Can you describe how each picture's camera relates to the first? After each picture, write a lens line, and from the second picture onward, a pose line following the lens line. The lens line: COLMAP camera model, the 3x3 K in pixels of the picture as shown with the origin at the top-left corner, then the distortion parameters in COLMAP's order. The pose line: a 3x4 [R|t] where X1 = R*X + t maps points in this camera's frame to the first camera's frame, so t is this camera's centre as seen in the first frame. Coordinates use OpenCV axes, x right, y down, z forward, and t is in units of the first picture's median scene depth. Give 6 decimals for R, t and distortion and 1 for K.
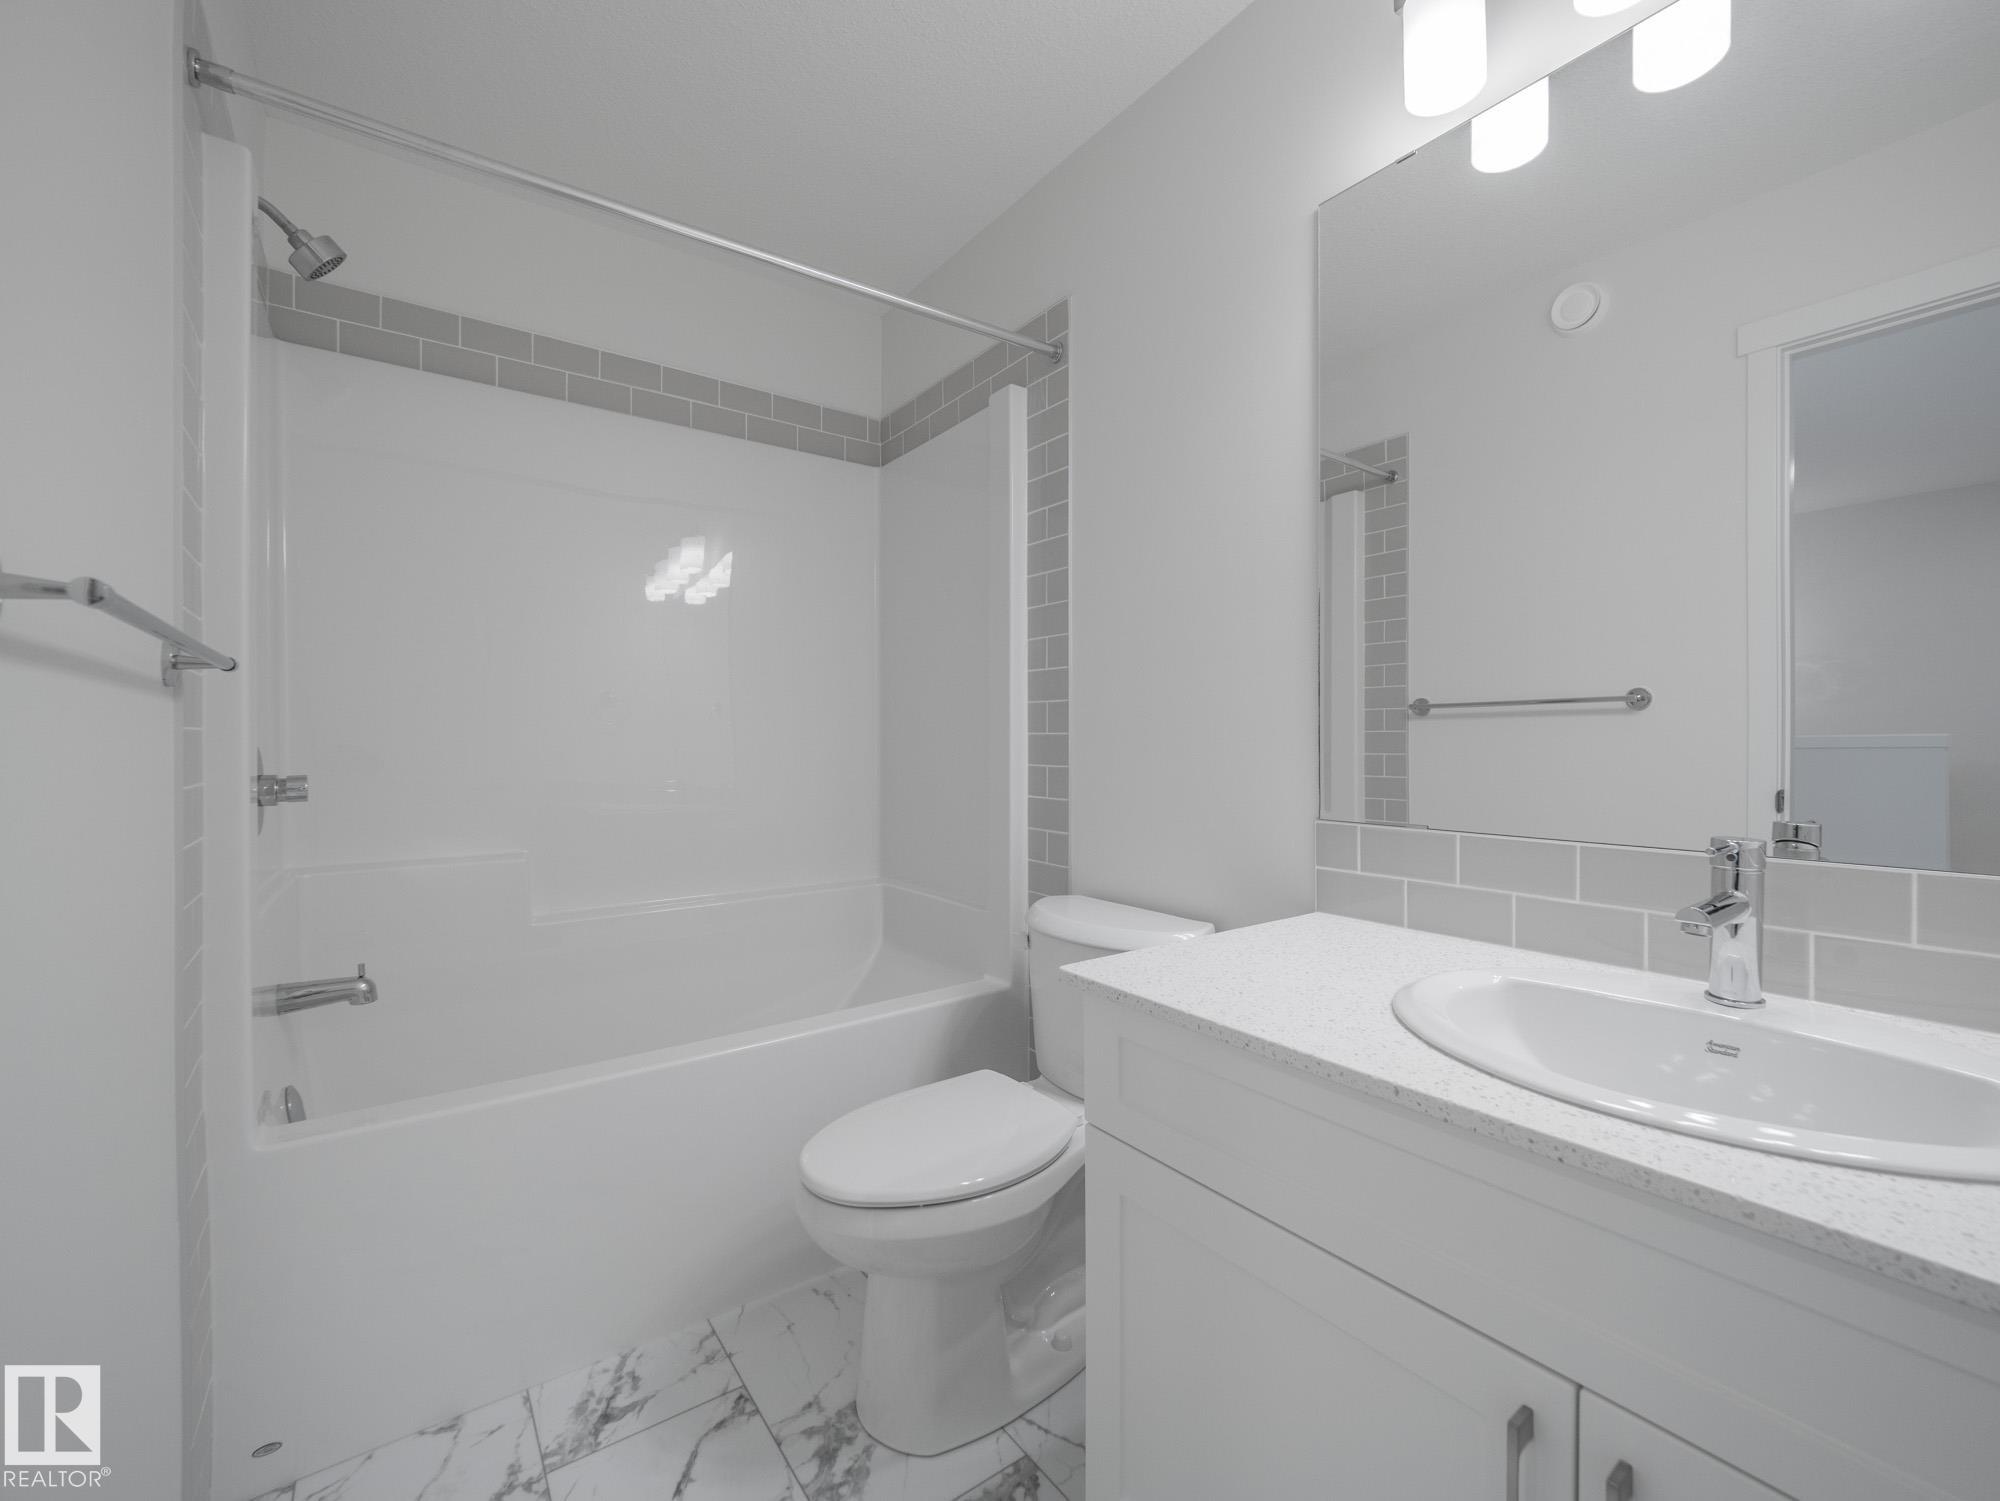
lens RADIAL K [[850.4, 0, 1004.0], [0, 850.4, 767.0], [0, 0, 1]] dist [-0.000234, 0.007459]
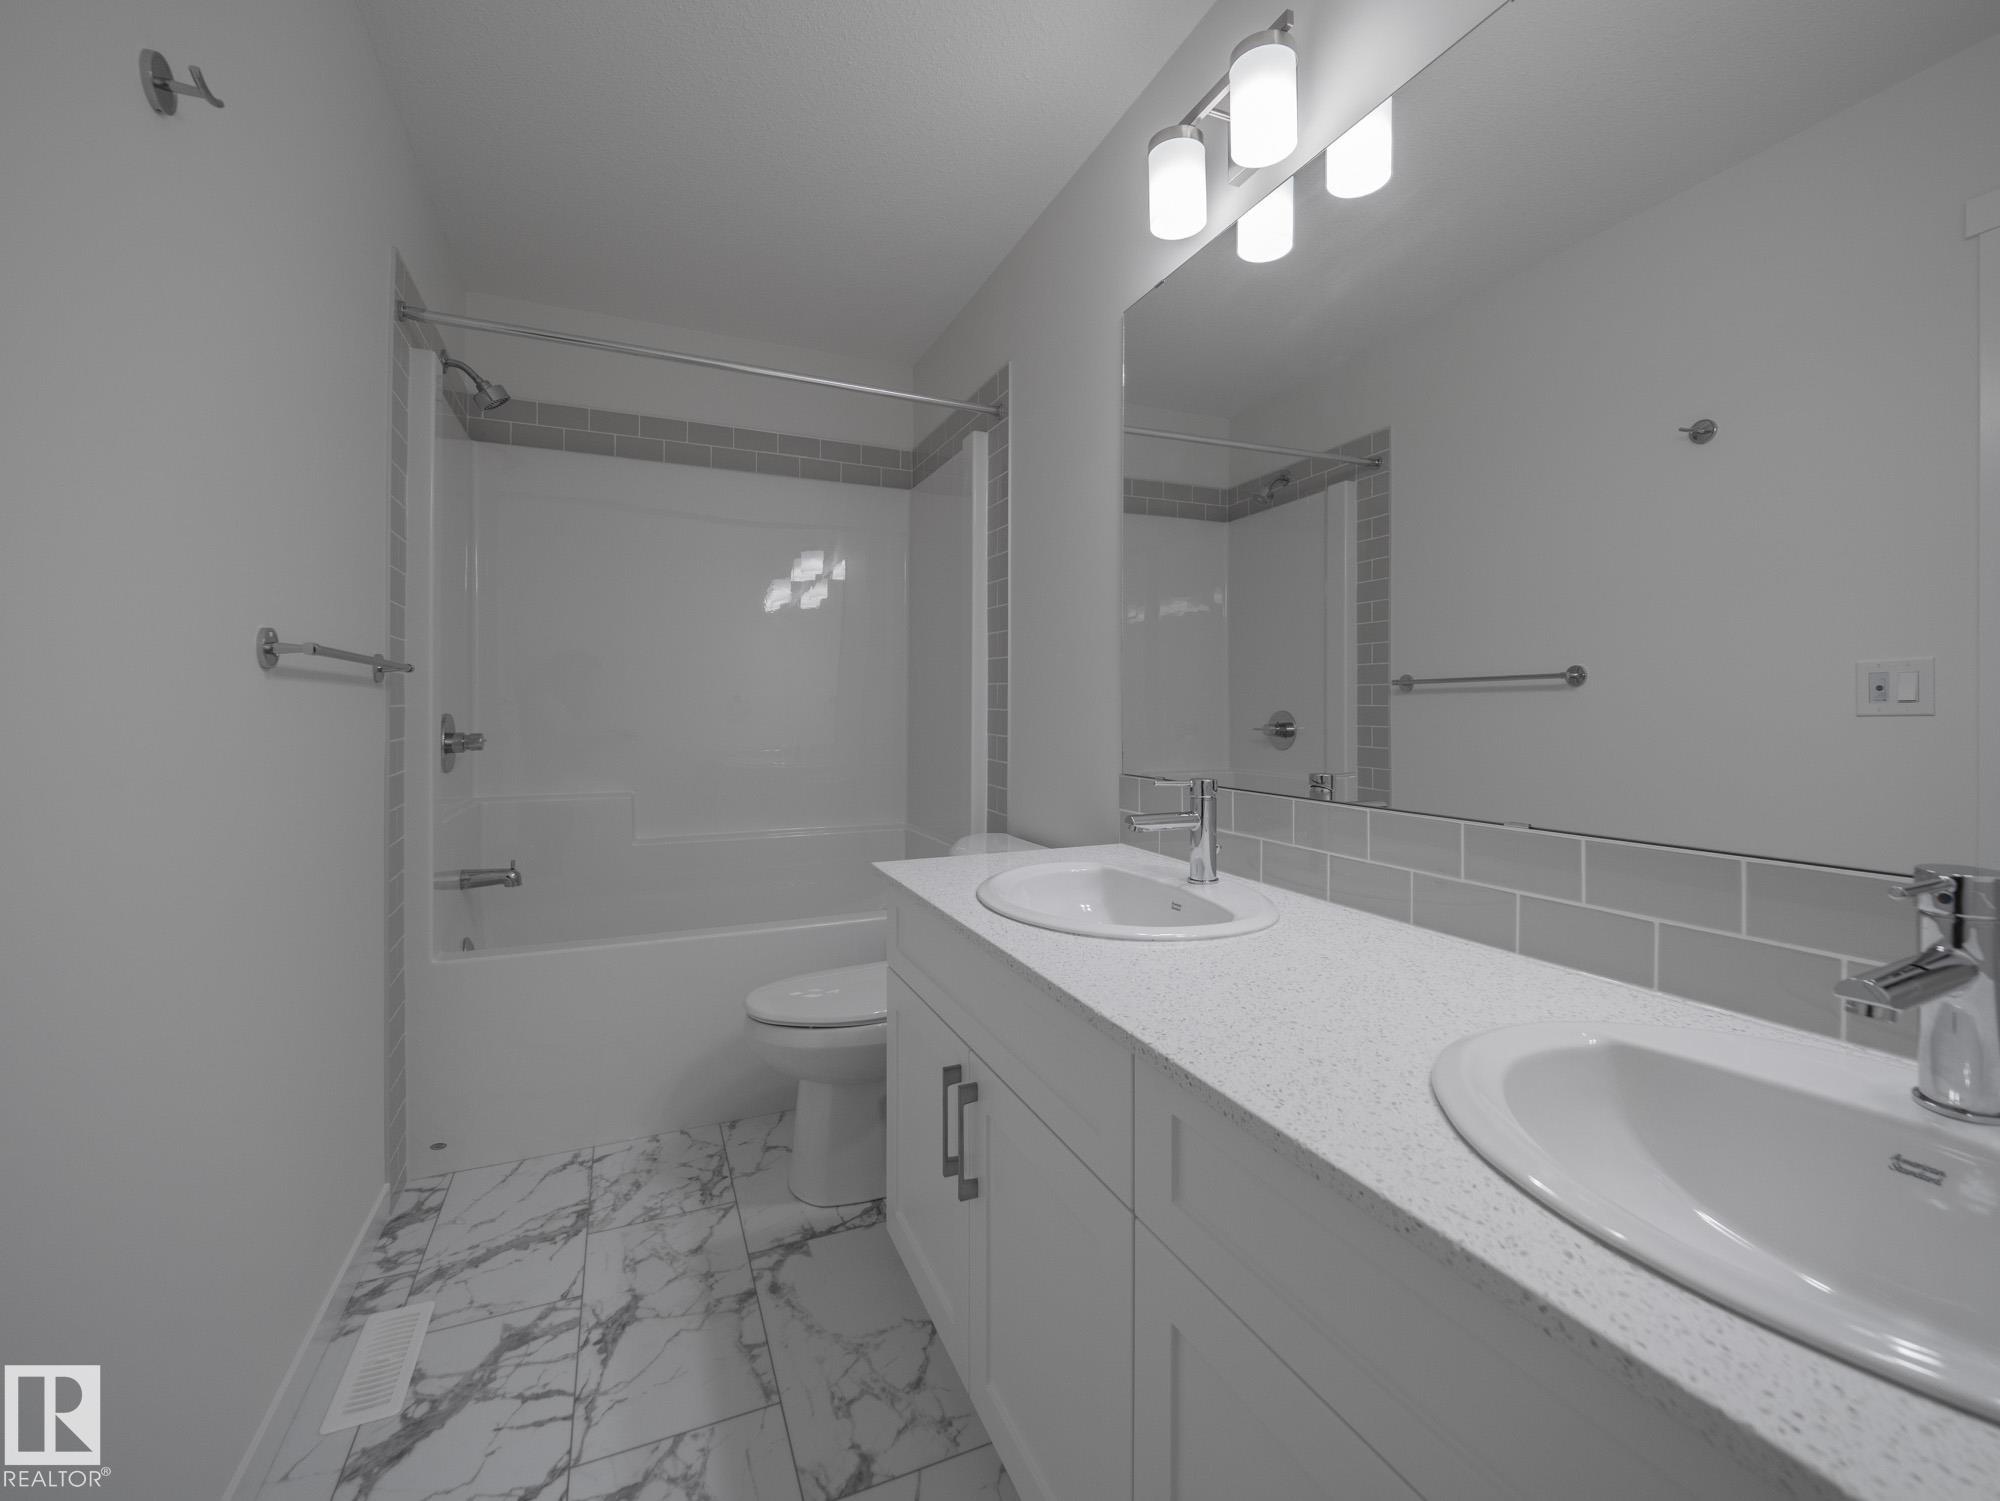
lens RADIAL K [[840.4, 0, 995.1], [0, 840.4, 737.6], [0, 0, 1]] dist [0.034991, -0.000001]
pose [[0.974216, 0.013100, -0.225235, 0.326132], [-0.011855, 0.999906, 0.006880, -0.004065], [0.225304, -0.004033, 0.974280, -0.212518]]
